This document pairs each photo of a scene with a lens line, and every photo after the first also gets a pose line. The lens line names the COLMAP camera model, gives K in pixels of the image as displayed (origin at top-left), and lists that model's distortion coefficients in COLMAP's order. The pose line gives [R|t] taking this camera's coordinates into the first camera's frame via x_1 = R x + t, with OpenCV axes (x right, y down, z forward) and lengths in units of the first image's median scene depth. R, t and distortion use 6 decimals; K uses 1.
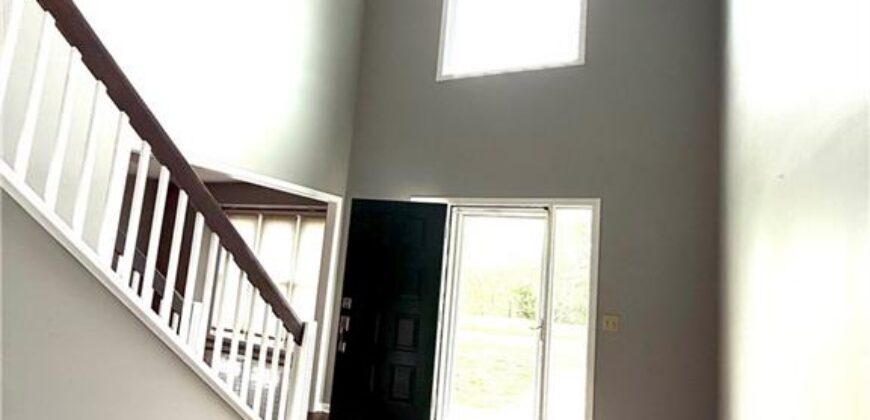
lens RADIAL K [[463.7, 0, 436.0], [0, 463.7, 208.6], [0, 0, 1]] dist [0.026139, 0.002505]
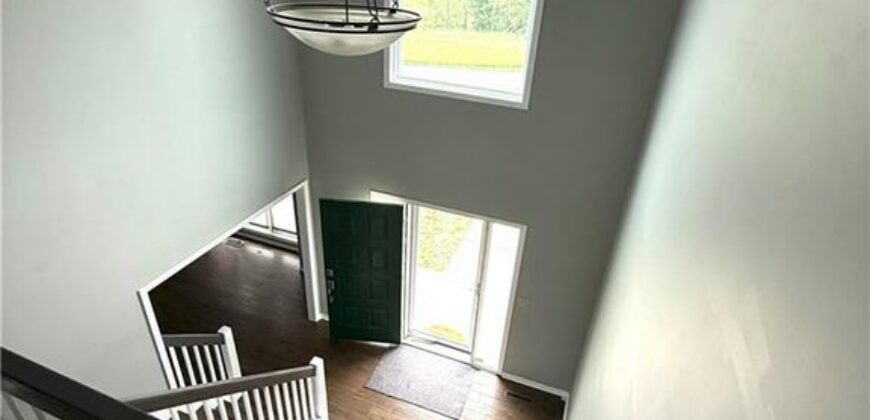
lens RADIAL K [[463.7, 0, 432.8], [0, 463.7, 205.3], [0, 0, 1]] dist [0.026139, 0.002505]
pose [[0.995246, -0.074531, 0.062698, 0.023990], [0.021773, 0.797710, 0.602647, -0.678000], [-0.094931, -0.598417, 0.795541, 0.059087]]
